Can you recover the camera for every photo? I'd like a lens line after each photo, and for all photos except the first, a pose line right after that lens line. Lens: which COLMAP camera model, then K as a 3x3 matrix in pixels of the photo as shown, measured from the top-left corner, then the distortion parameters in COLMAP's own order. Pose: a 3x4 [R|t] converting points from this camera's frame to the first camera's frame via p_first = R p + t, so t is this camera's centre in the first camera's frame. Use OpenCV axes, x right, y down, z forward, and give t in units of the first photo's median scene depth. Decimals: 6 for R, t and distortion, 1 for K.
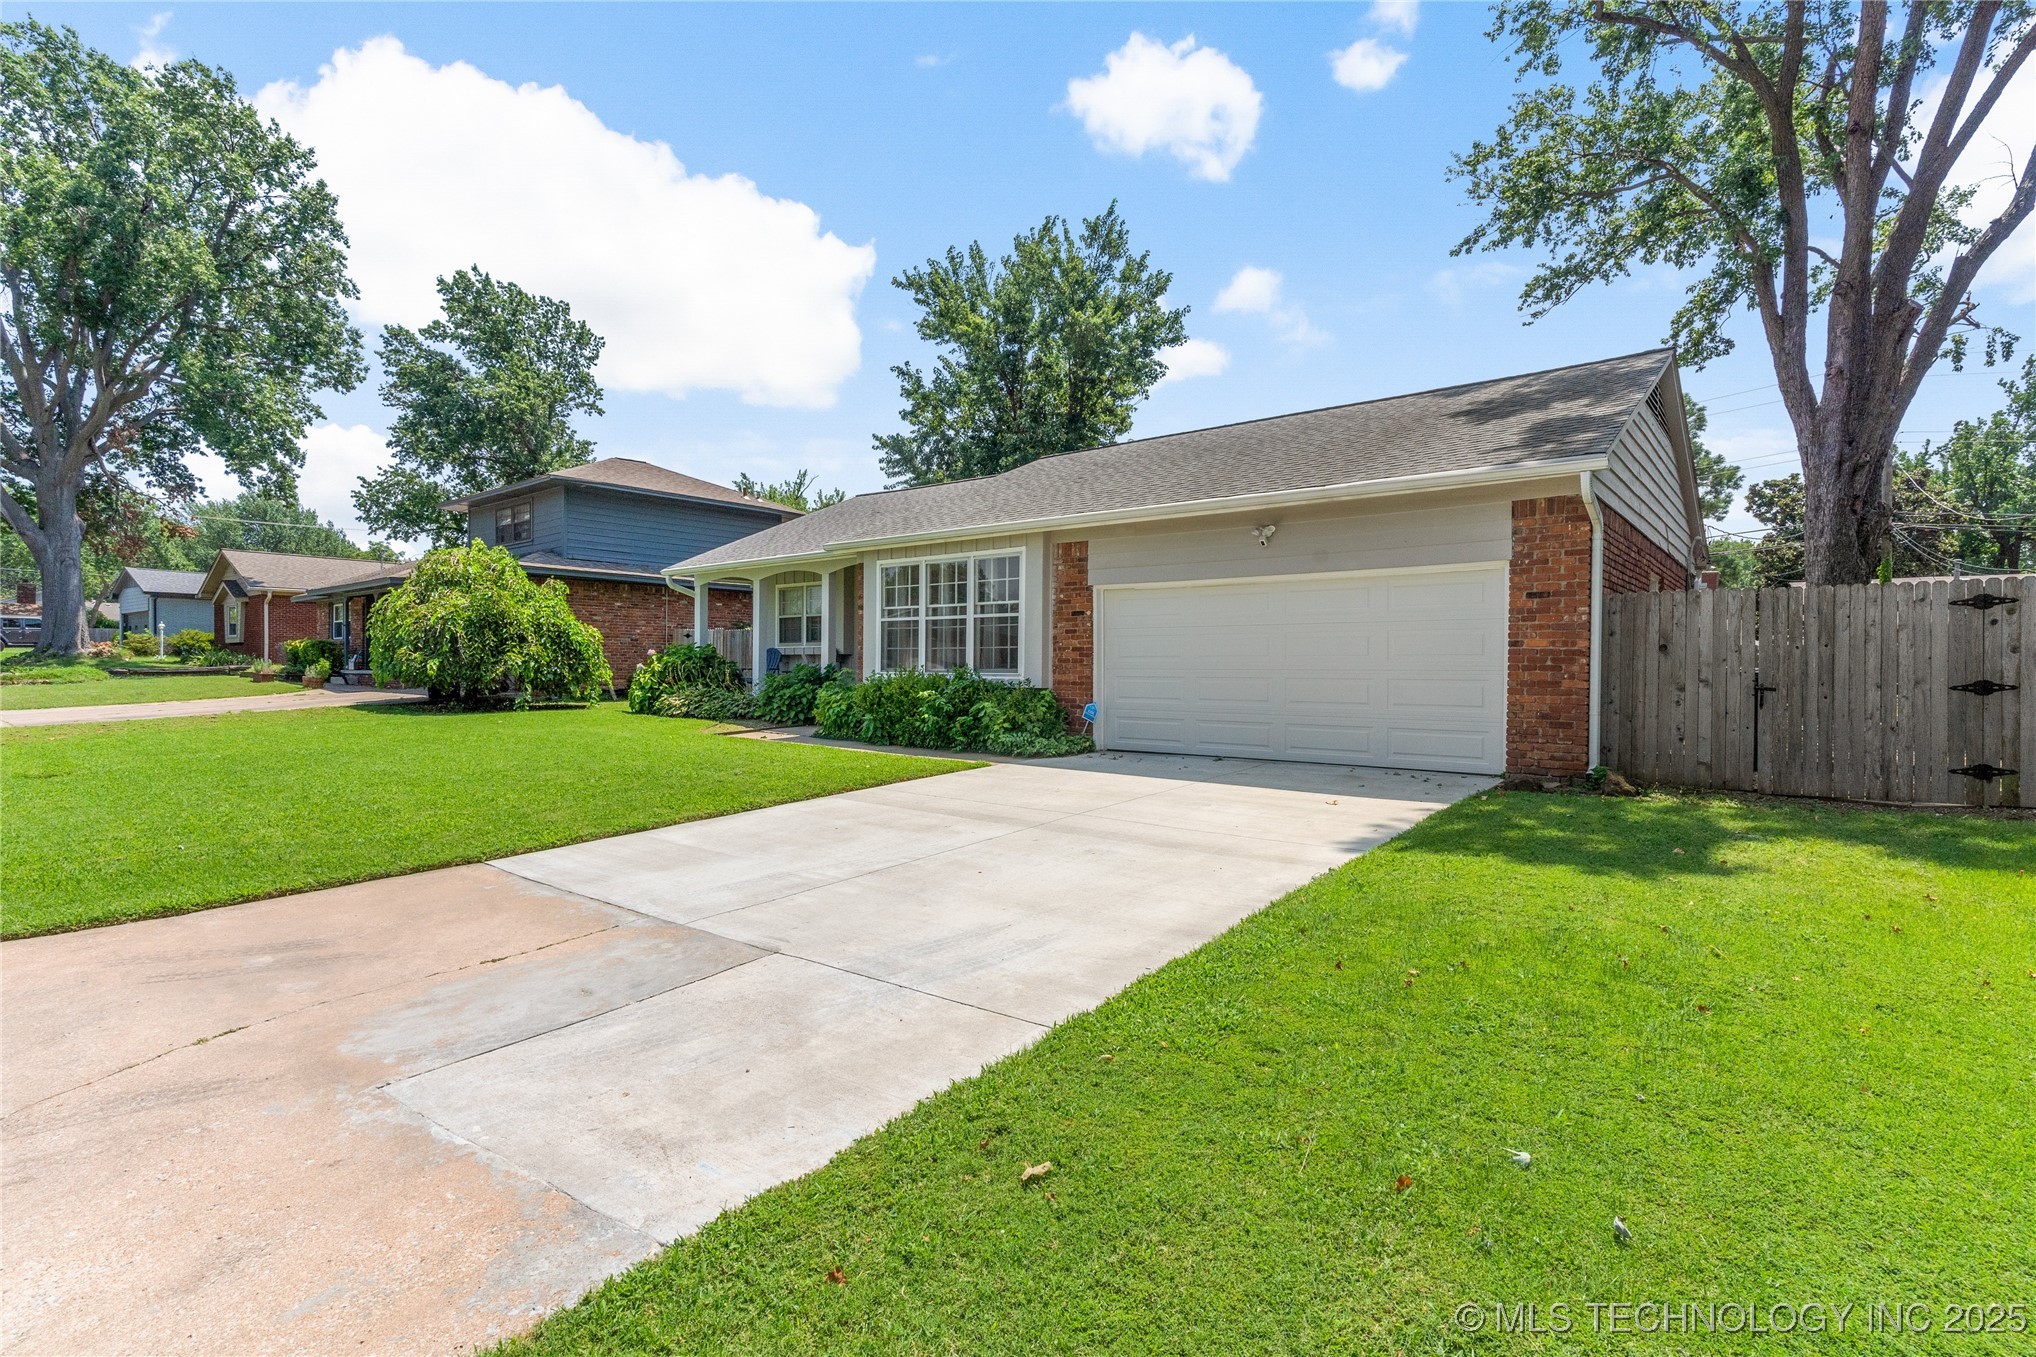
lens RADIAL K [[980.8, 0, 1006.1], [0, 980.8, 656.2], [0, 0, 1]] dist [-0.002885, -0.000038]
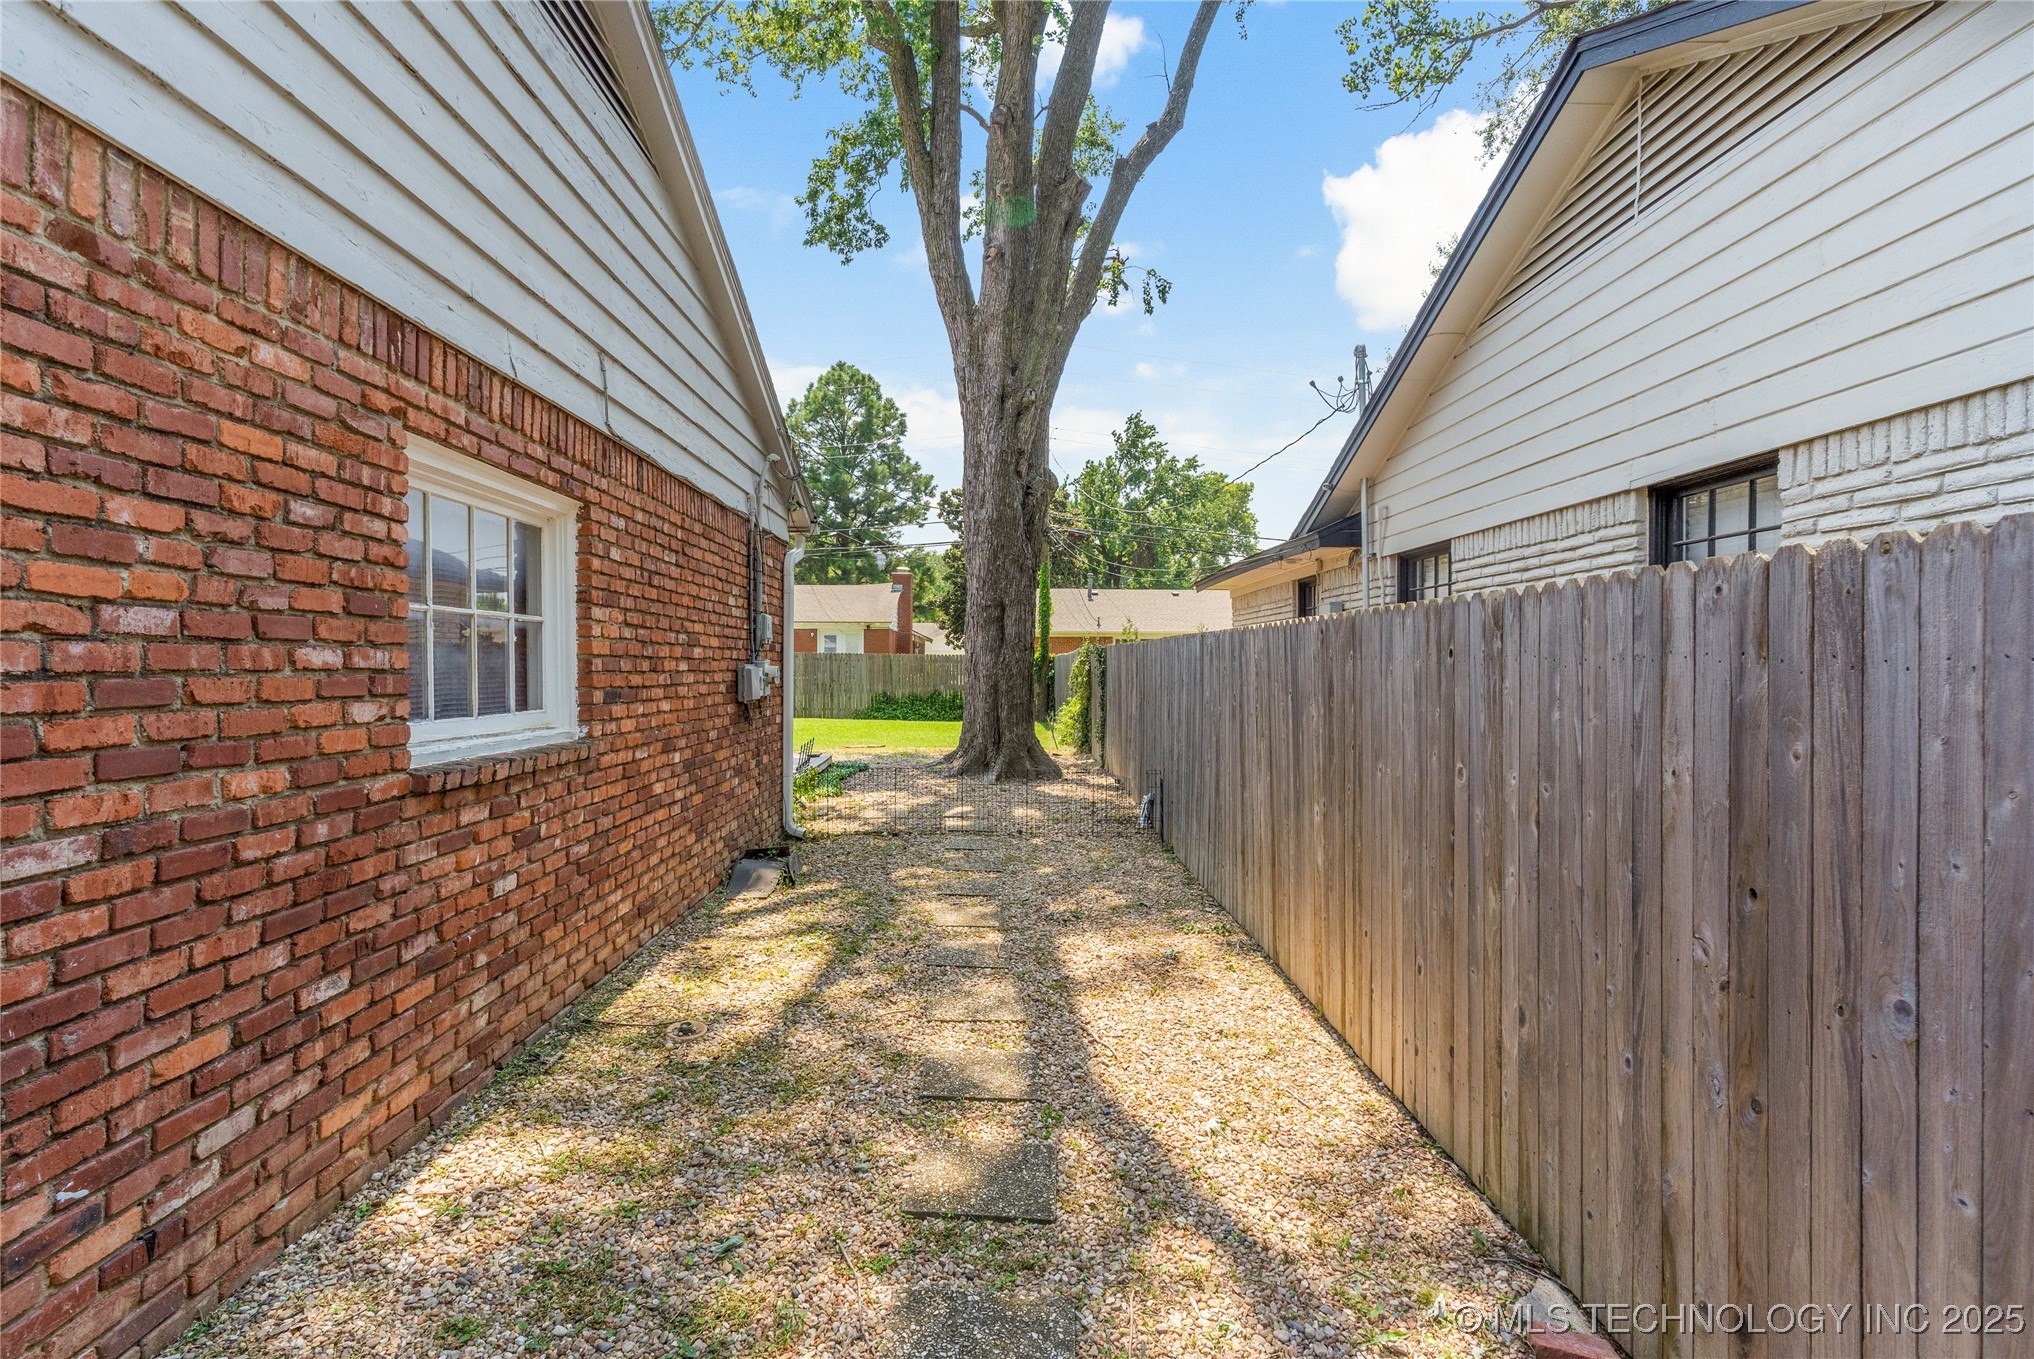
lens RADIAL K [[979.8, 0, 1005.1], [0, 979.8, 657.2], [0, 0, 1]] dist [-0.002885, -0.000038]
pose [[0.765871, -0.008750, 0.642934, 0.397384], [0.008161, 0.999959, 0.003888, -0.019582], [-0.642942, 0.002269, 0.765911, 0.458033]]
